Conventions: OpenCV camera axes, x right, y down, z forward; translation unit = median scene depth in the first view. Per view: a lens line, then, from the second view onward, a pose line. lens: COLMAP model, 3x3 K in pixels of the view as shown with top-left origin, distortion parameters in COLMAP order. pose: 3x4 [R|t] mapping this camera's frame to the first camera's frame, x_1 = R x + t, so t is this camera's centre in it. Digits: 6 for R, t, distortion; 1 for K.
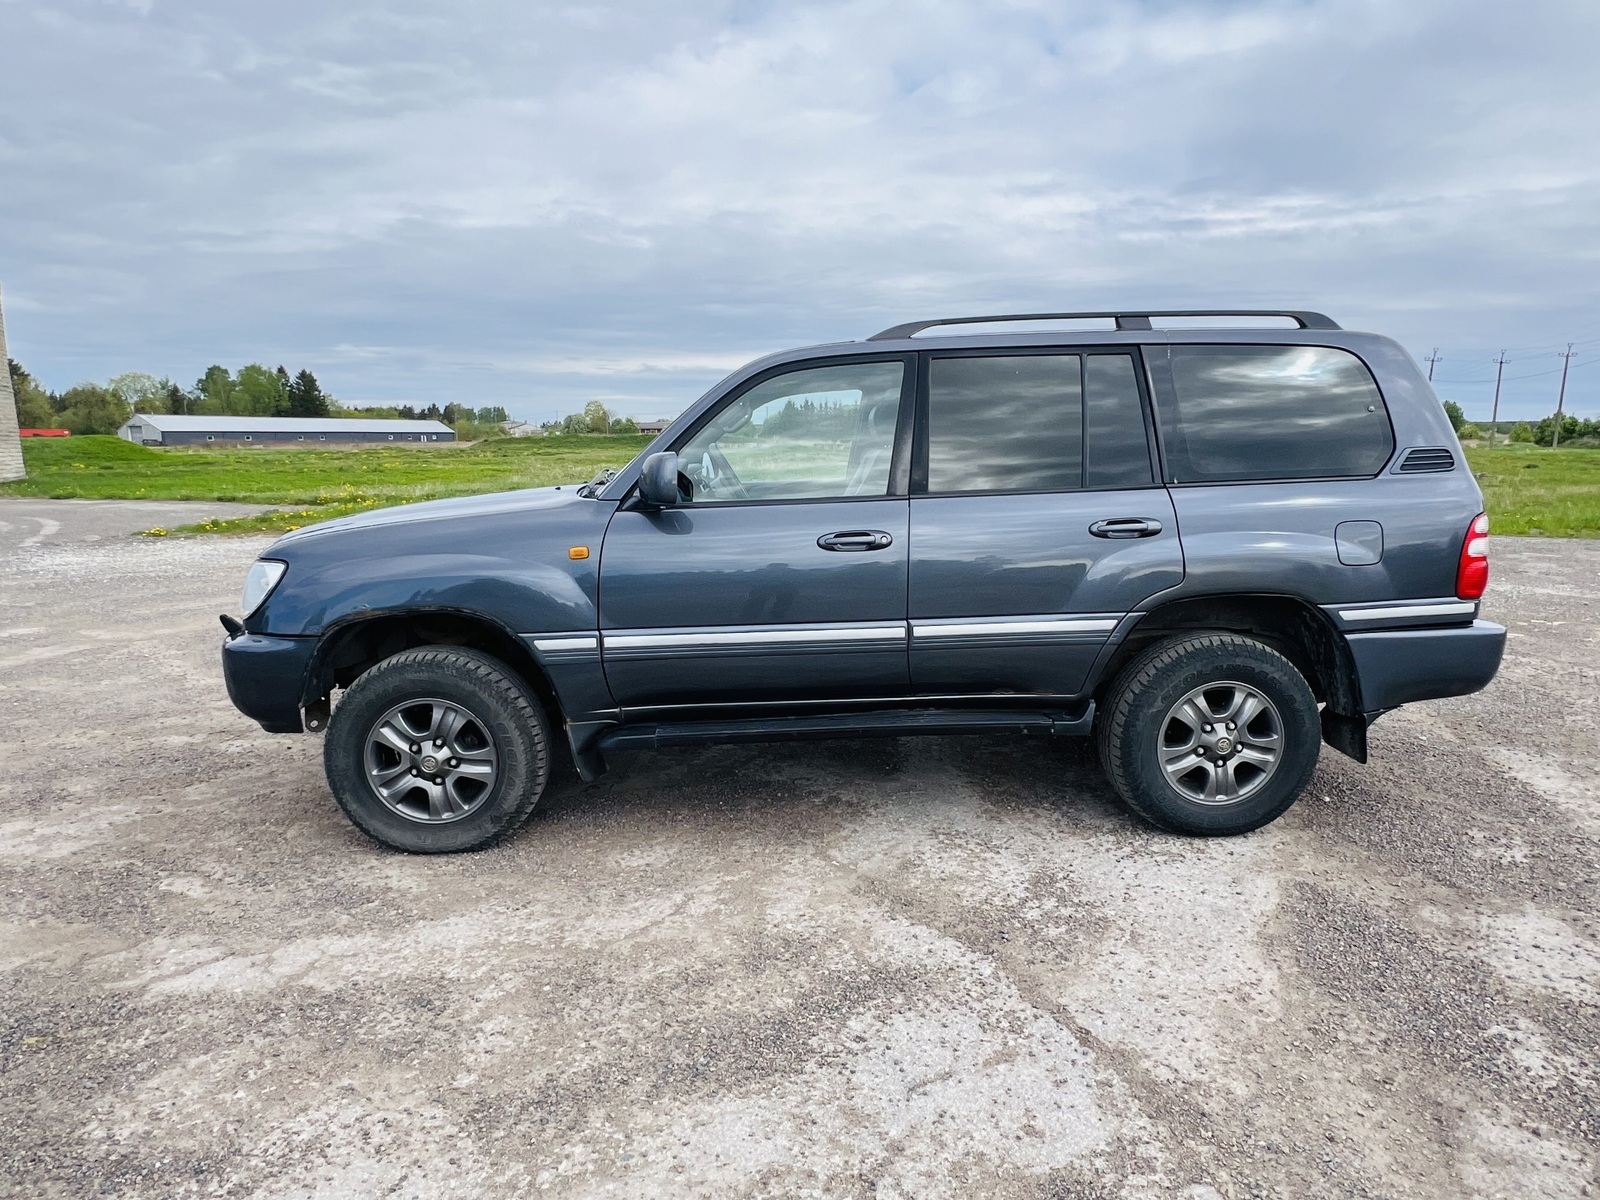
lens RADIAL K [[947.4, 0, 800.0], [0, 947.4, 600.0], [0, 0, 1]] dist [-0.002501, -0.000979]
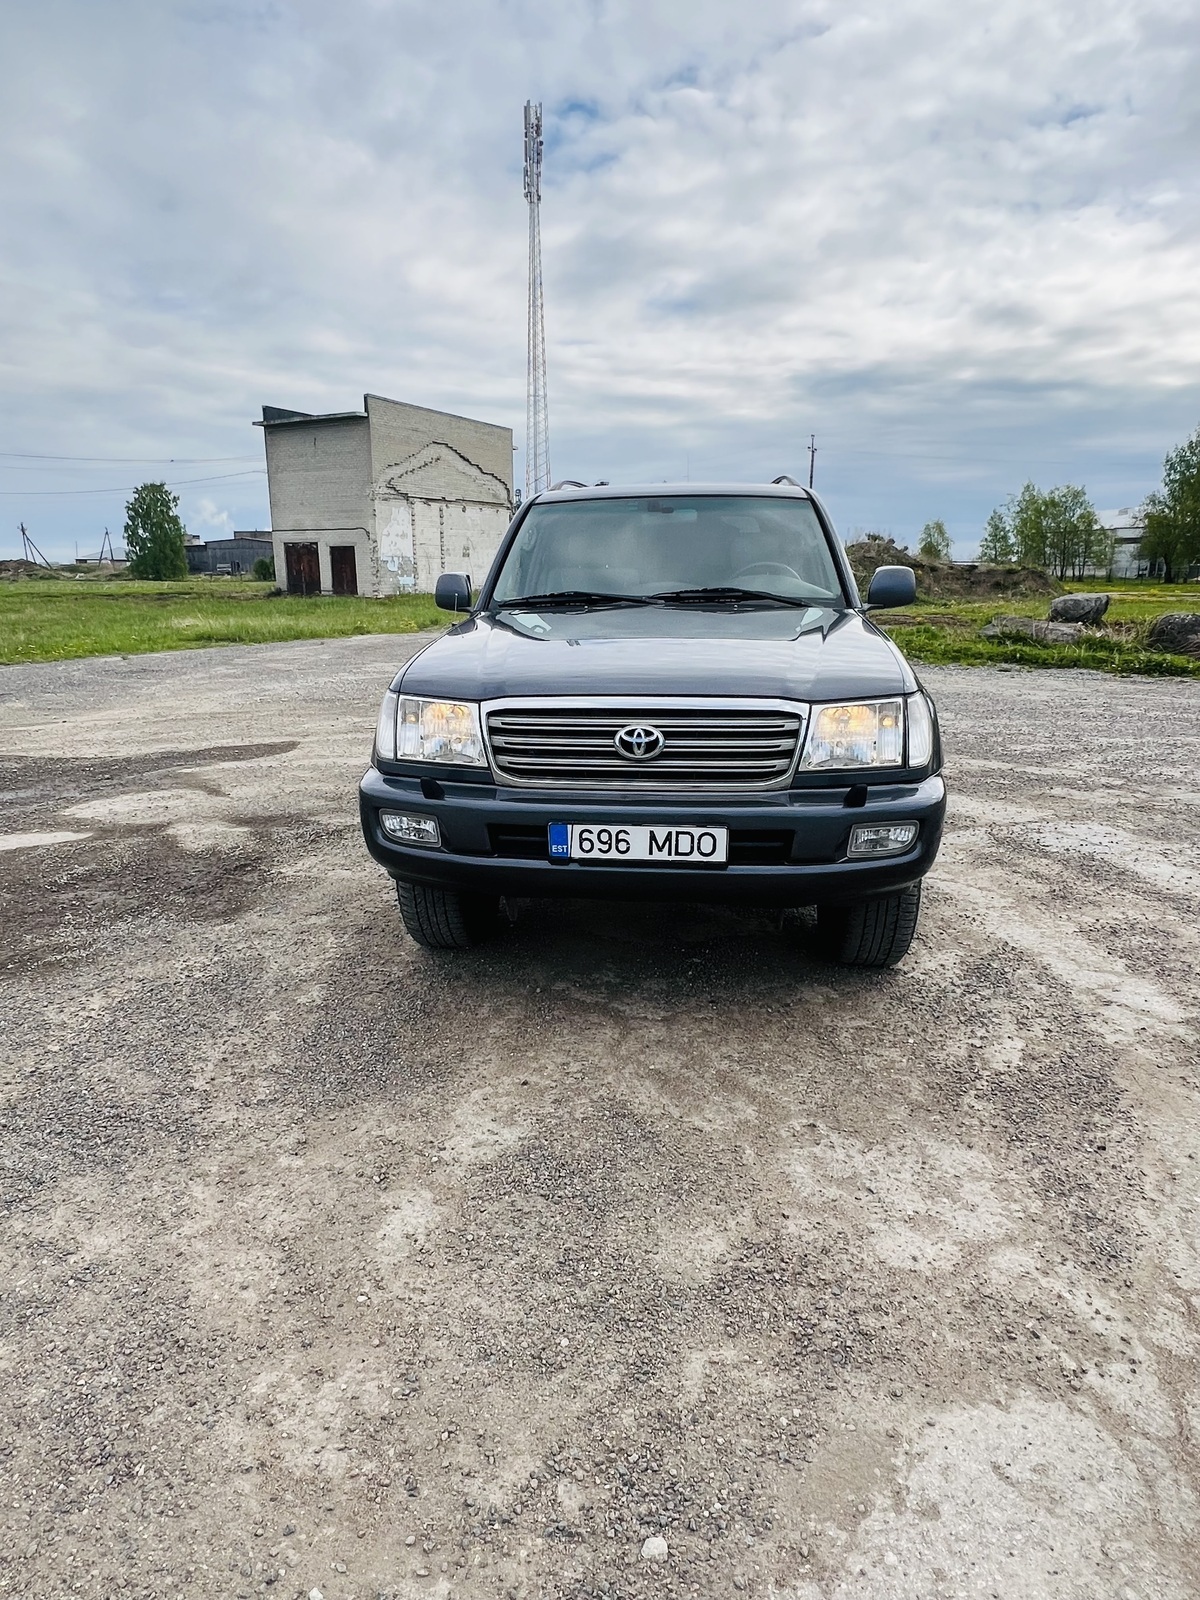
lens RADIAL K [[947.4, 0, 600.0], [0, 947.4, 800.0], [0, 0, 1]] dist [-0.002501, -0.000979]
pose [[0.149519, -0.234232, 0.960614, -1.525144], [0.170302, 0.963117, 0.208335, -0.185158], [-0.973982, 0.132444, 0.183894, 1.184320]]
